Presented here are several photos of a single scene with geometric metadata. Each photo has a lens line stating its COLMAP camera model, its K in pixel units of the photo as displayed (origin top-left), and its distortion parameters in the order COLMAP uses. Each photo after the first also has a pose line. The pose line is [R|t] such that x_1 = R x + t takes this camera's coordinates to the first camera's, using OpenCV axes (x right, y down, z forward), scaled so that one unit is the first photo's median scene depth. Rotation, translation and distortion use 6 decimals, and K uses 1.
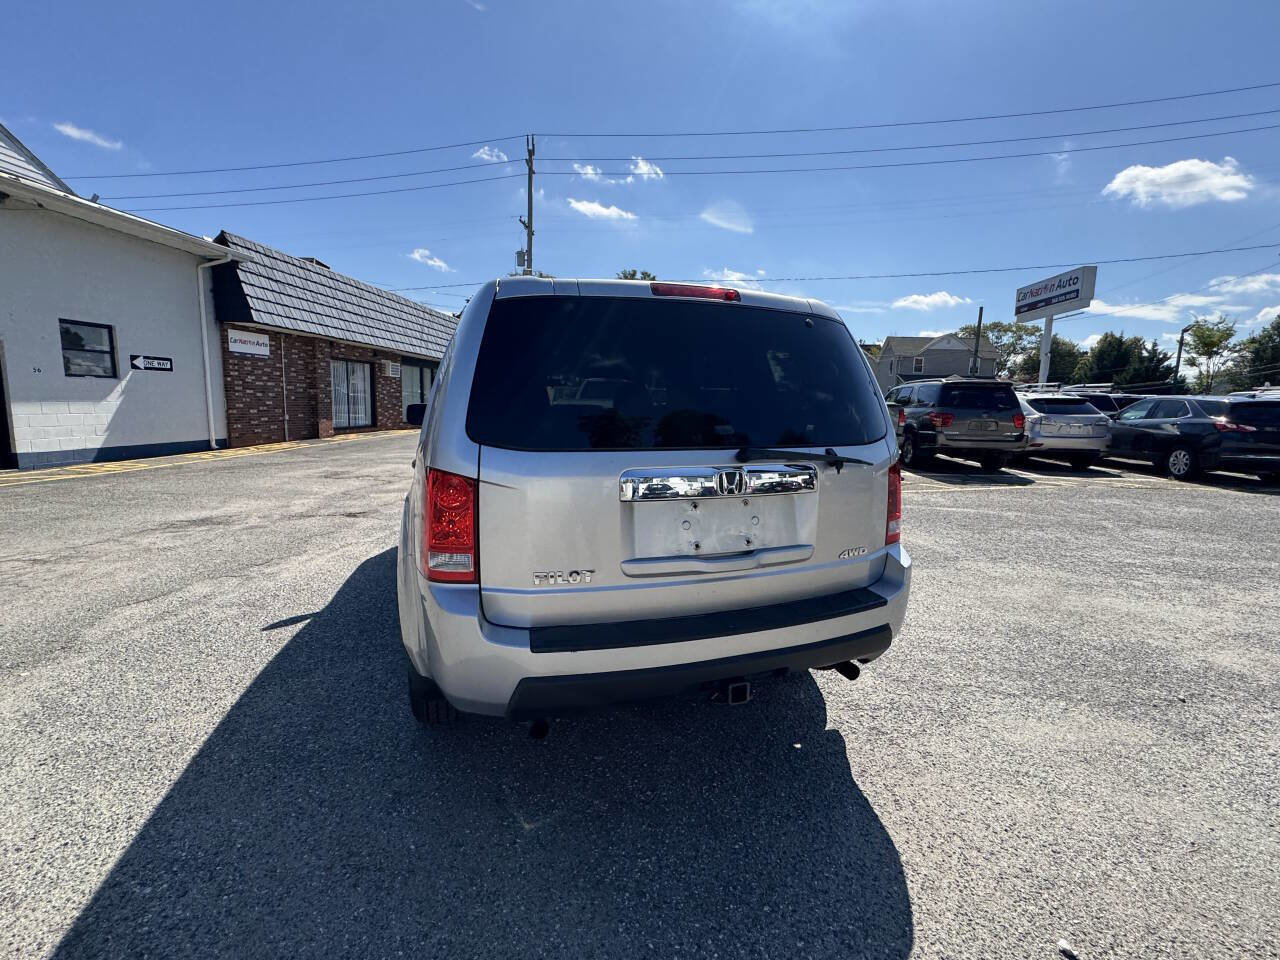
lens RADIAL K [[552.1, 0, 639.4], [0, 552.1, 480.4], [0, 0, 1]] dist [0.000473, -0.001191]
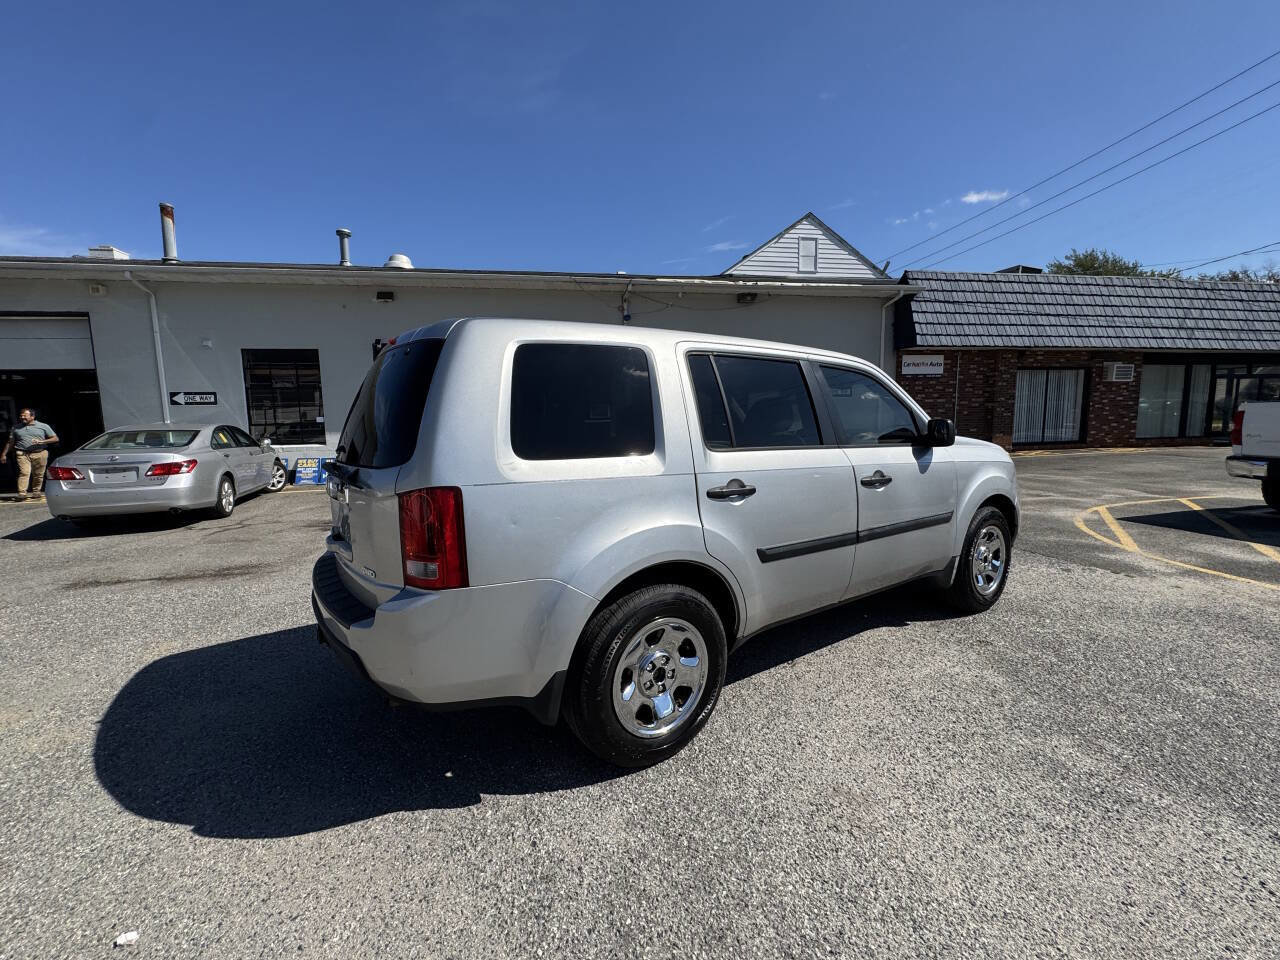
lens RADIAL K [[552.1, 0, 640.0], [0, 552.1, 481.1], [0, 0, 1]] dist [0.000473, -0.001191]
pose [[0.266096, 0.087729, -0.959946, 0.241080], [-0.109107, 0.992191, 0.060432, -0.025077], [0.957752, 0.088656, 0.273590, 0.191554]]
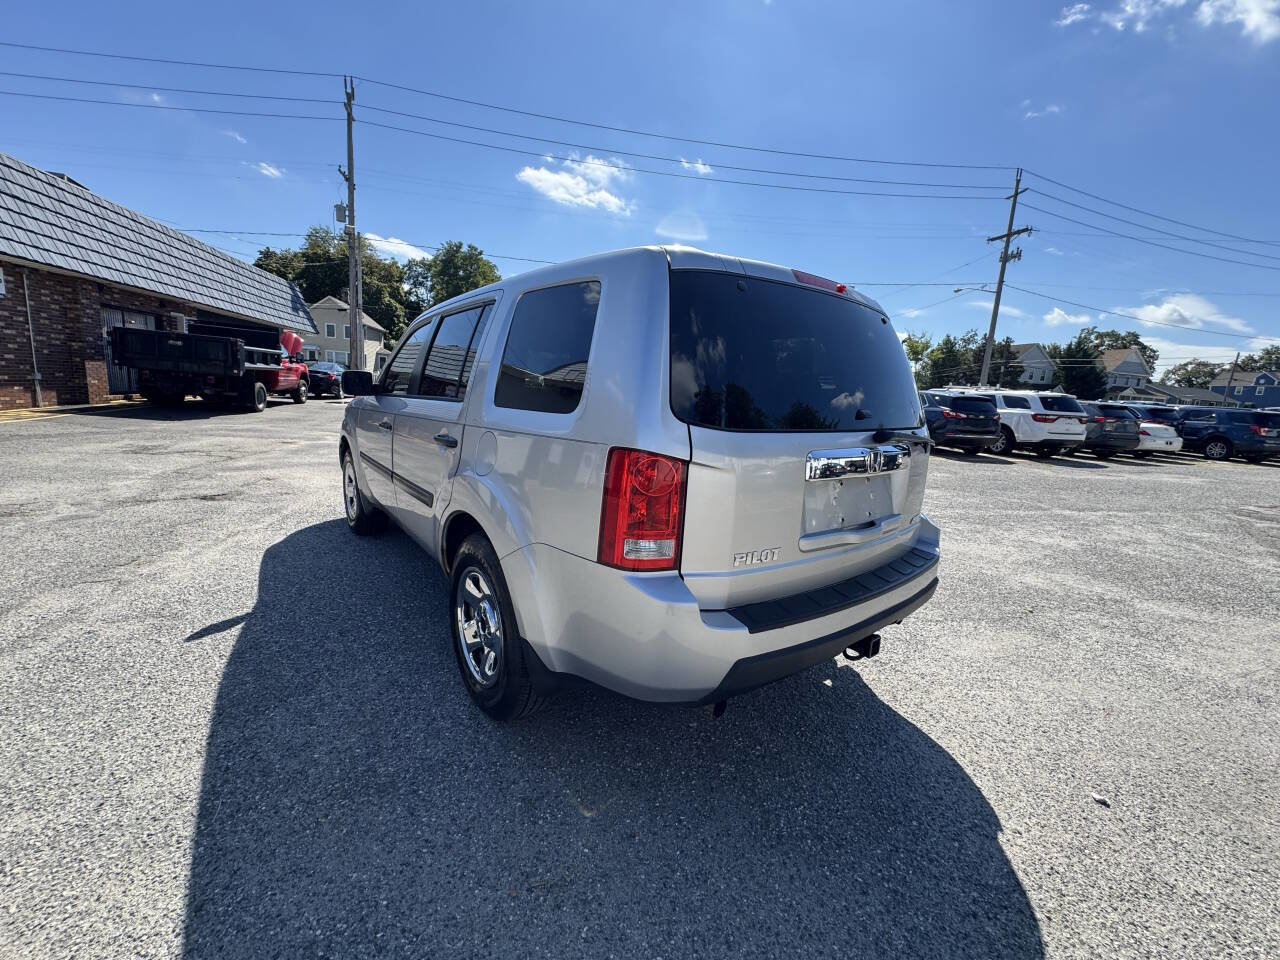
lens RADIAL K [[513.0, 0, 637.5], [0, 513.0, 479.8], [0, 0, 1]] dist [-0.000116, -0.000476]
pose [[0.944550, -0.019901, 0.327764, -0.086887], [0.003136, 0.998663, 0.051598, -0.001924], [-0.328353, -0.047709, 0.943350, 0.025278]]
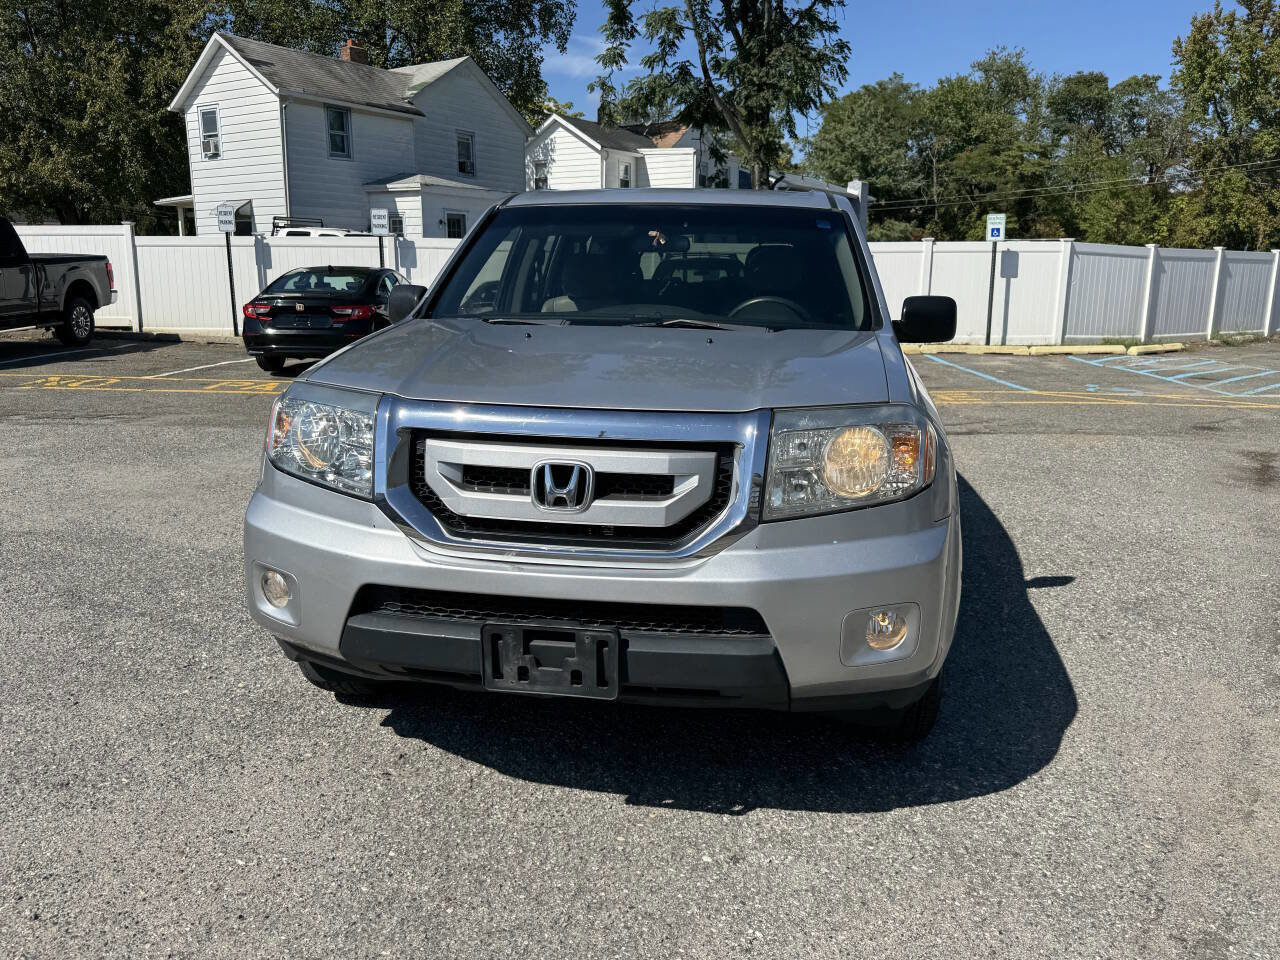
lens RADIAL K [[965.9, 0, 644.5], [0, 965.9, 478.6], [0, 0, 1]] dist [0.020483, -0.034874]
pose [[-0.887049, -0.123597, 0.444824, -0.199931], [0.040284, 0.939103, 0.341267, -0.099980], [-0.459915, 0.320640, -0.828051, 0.650621]]
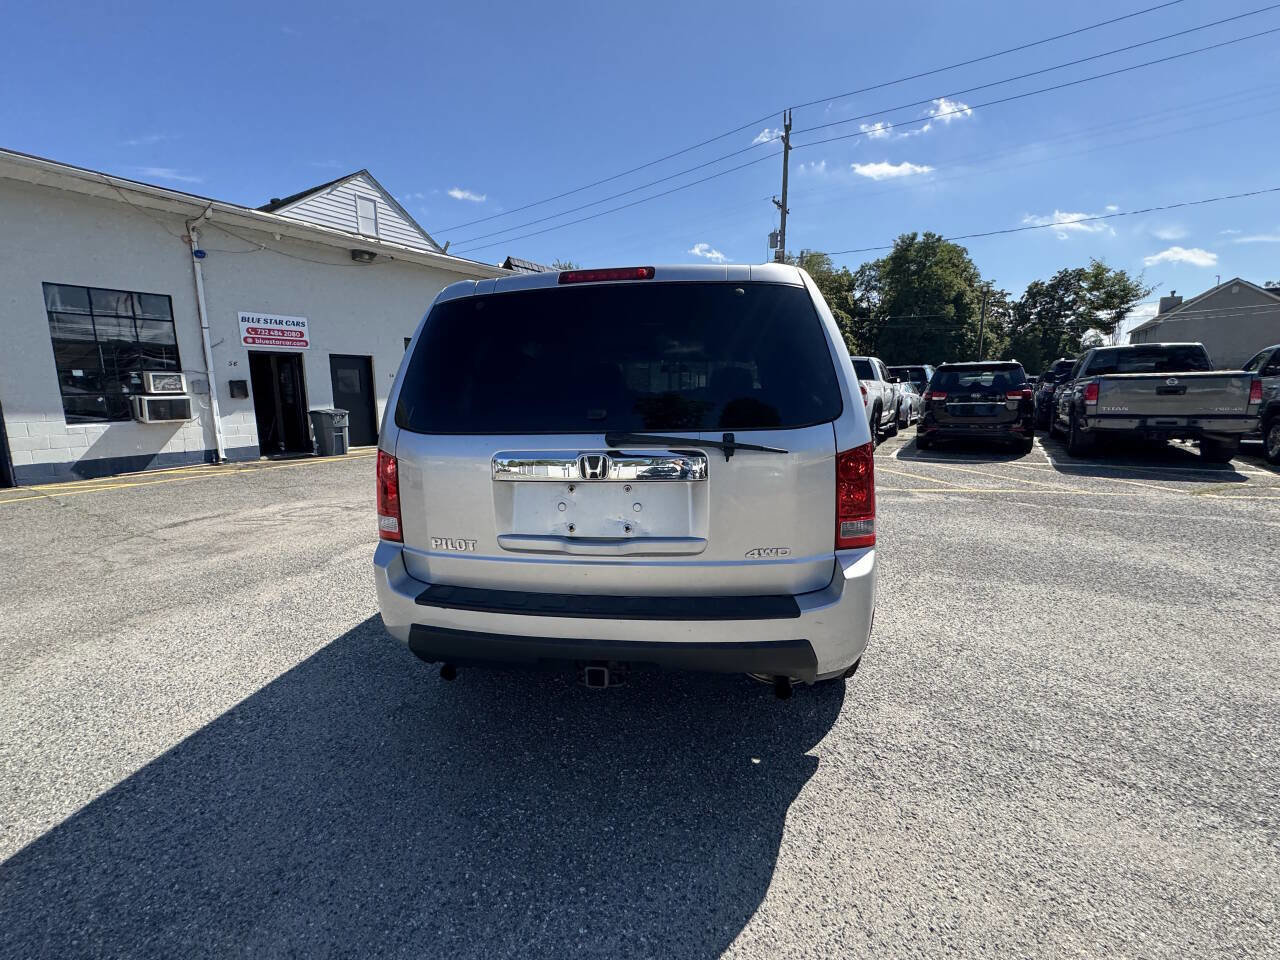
lens RADIAL K [[552.1, 0, 639.0], [0, 552.1, 480.3], [0, 0, 1]] dist [0.000473, -0.001191]
pose [[0.888430, 0.044598, -0.456840, 0.096829], [-0.032263, 0.998874, 0.034769, -0.001283], [0.457877, -0.016151, 0.888869, 0.020965]]
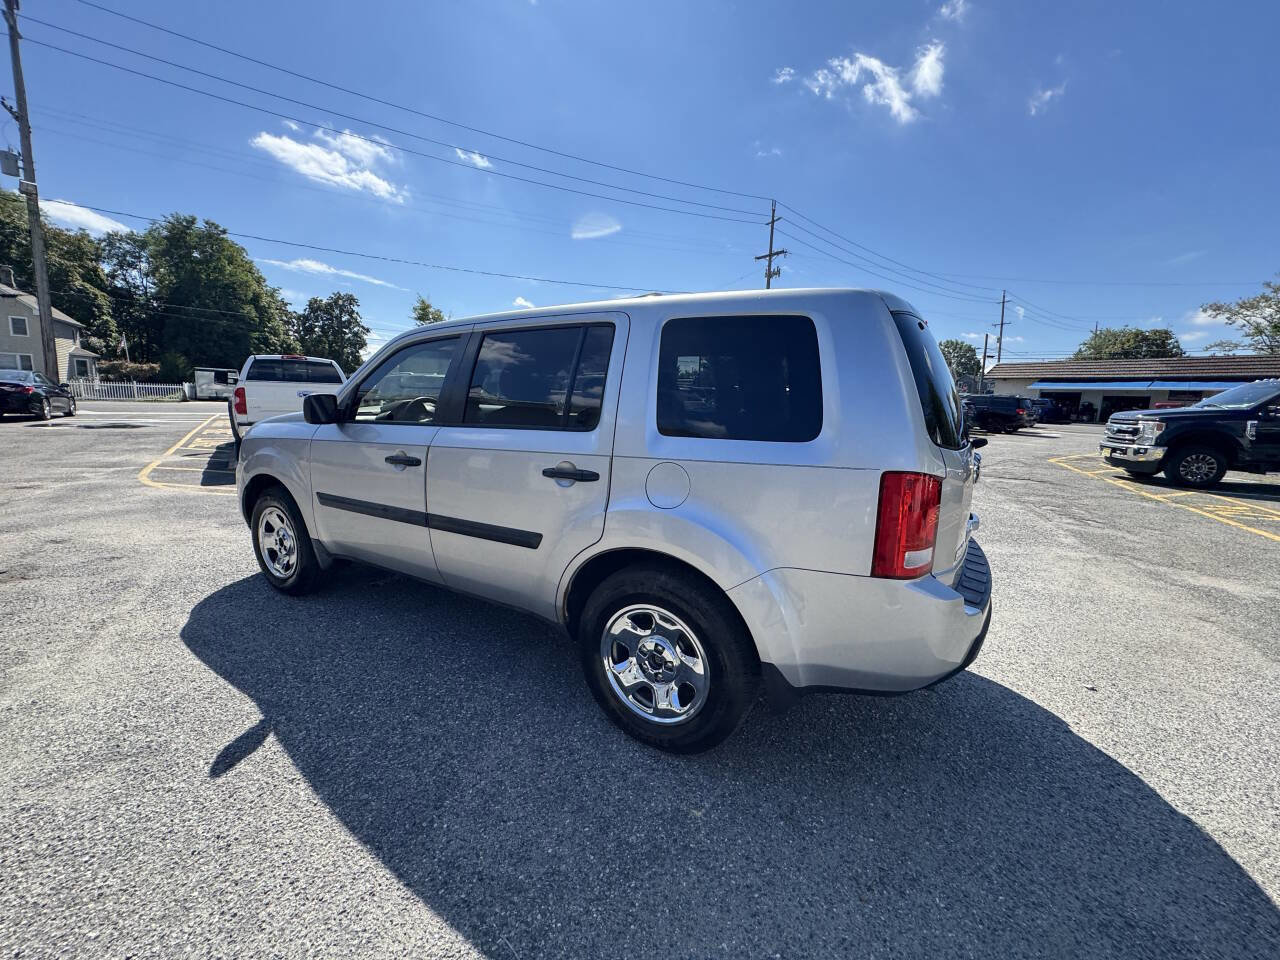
lens RADIAL K [[513.0, 0, 640.1], [0, 513.0, 480.6], [0, 0, 1]] dist [-0.000116, -0.000476]
pose [[0.754642, -0.100348, 0.648417, -0.186051], [0.074057, 0.994947, 0.067788, -0.014703], [-0.651944, -0.003136, 0.758261, 0.080254]]
